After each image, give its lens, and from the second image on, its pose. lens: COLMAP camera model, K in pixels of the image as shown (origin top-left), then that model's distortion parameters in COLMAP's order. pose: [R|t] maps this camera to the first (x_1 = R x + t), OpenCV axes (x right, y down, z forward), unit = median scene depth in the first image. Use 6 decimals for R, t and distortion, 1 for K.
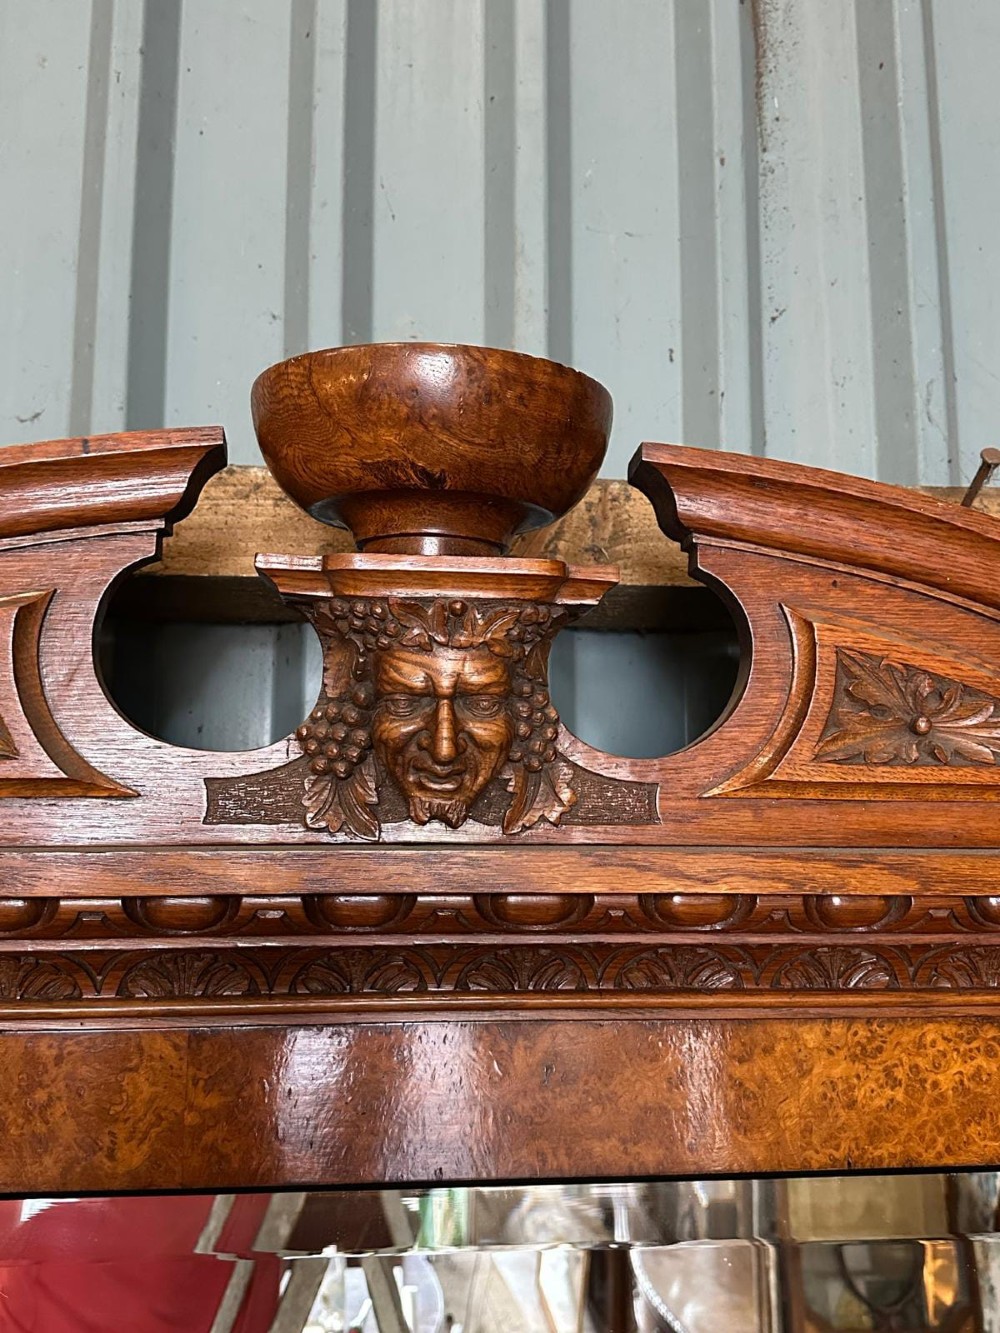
lens RADIAL K [[1263.9, 0, 499.4], [0, 1263.9, 636.7], [0, 0, 1]] dist [0.103525, -0.285553]
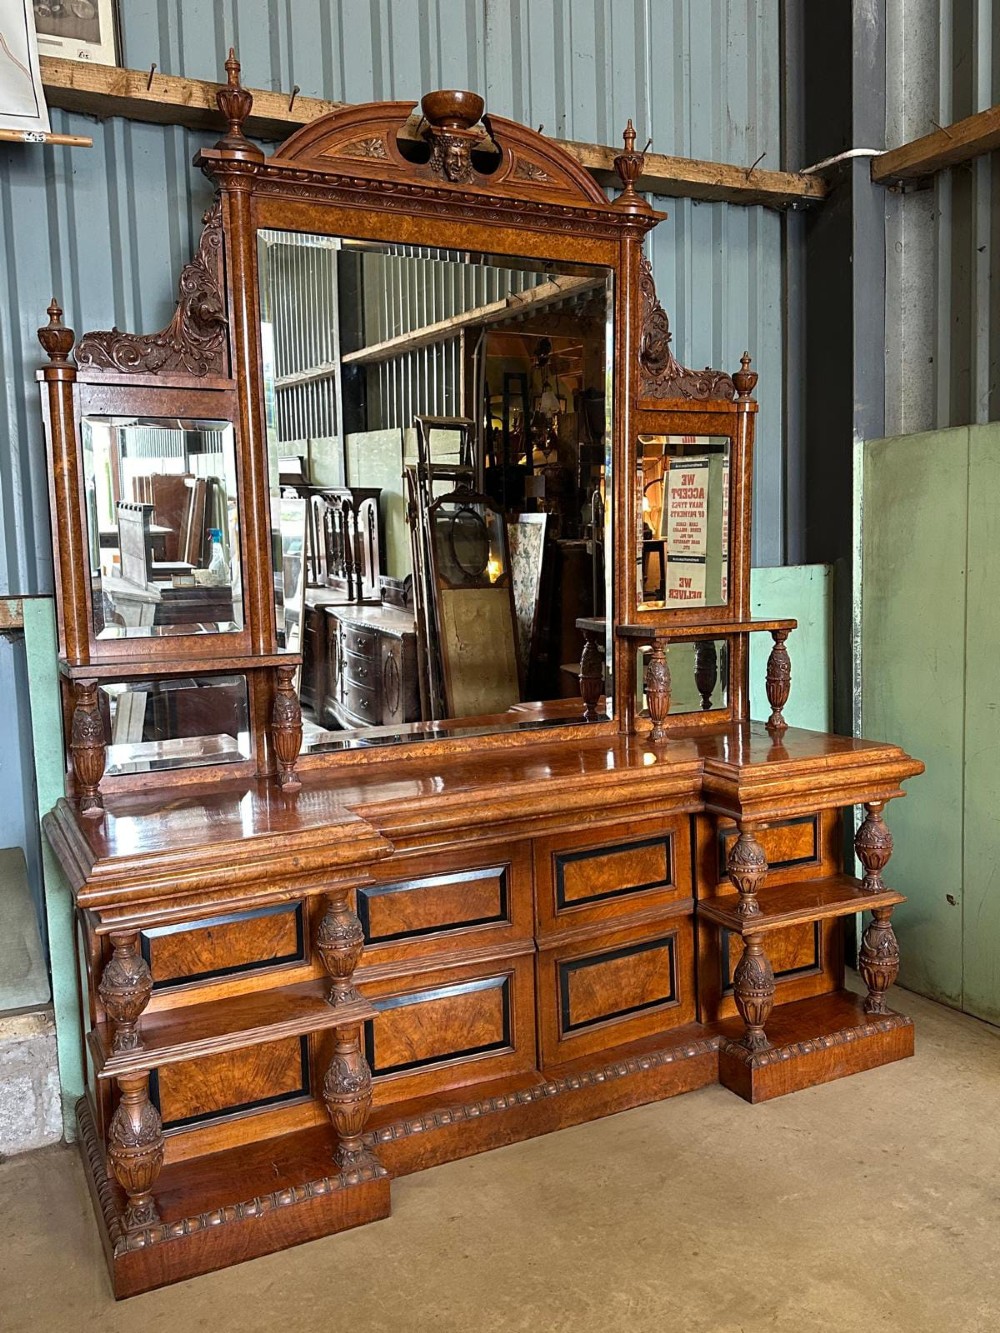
lens RADIAL K [[1118.5, 0, 505.1], [0, 1118.5, 678.8], [0, 0, 1]] dist [0.115898, -0.214473]
pose [[0.931759, -0.066557, 0.356925, -1.759512], [-0.031685, 0.964399, 0.262548, 0.931344], [-0.361692, -0.255940, 0.896478, -4.152564]]
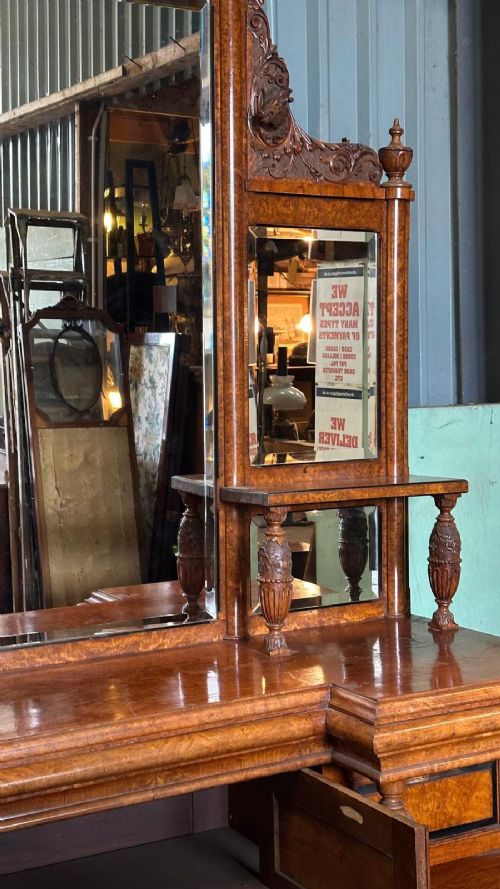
lens RADIAL K [[1334.9, 0, 250.0], [0, 1334.9, 444.5], [0, 0, 1]] dist [0.094165, 0.068774]
pose [[0.906351, -0.040595, 0.420571, -1.281634], [-0.047991, 0.979042, 0.197924, 1.002032], [-0.419791, -0.199572, 0.885407, -3.664804]]
